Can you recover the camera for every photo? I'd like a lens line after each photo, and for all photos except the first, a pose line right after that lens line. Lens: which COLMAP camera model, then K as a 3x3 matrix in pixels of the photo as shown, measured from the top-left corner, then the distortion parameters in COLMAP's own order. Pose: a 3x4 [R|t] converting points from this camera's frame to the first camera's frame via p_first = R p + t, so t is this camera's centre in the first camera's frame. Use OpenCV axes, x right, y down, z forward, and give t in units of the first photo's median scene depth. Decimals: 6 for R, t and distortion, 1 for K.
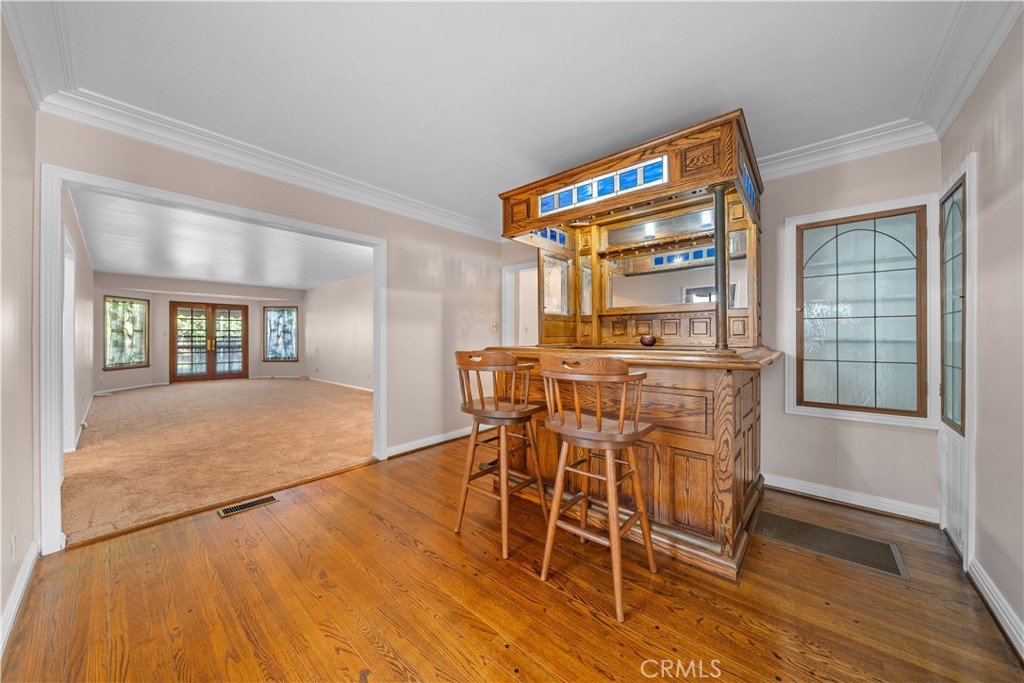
lens RADIAL K [[349.8, 0, 509.1], [0, 349.8, 341.0], [0, 0, 1]] dist [-0.001543, -0.000119]
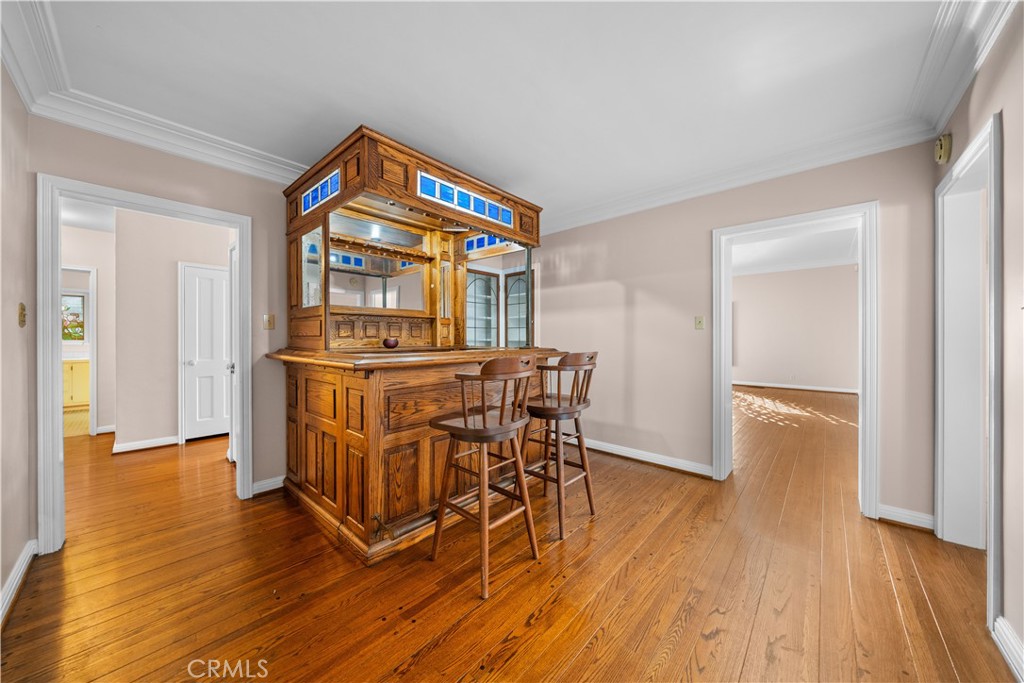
lens RADIAL K [[349.8, 0, 509.1], [0, 349.8, 341.0], [0, 0, 1]] dist [-0.001543, -0.000119]
pose [[0.020350, -0.005383, 0.999778, -1.506781], [0.016377, 0.999853, 0.005050, -0.013744], [-0.999659, 0.016271, 0.020435, 1.557113]]
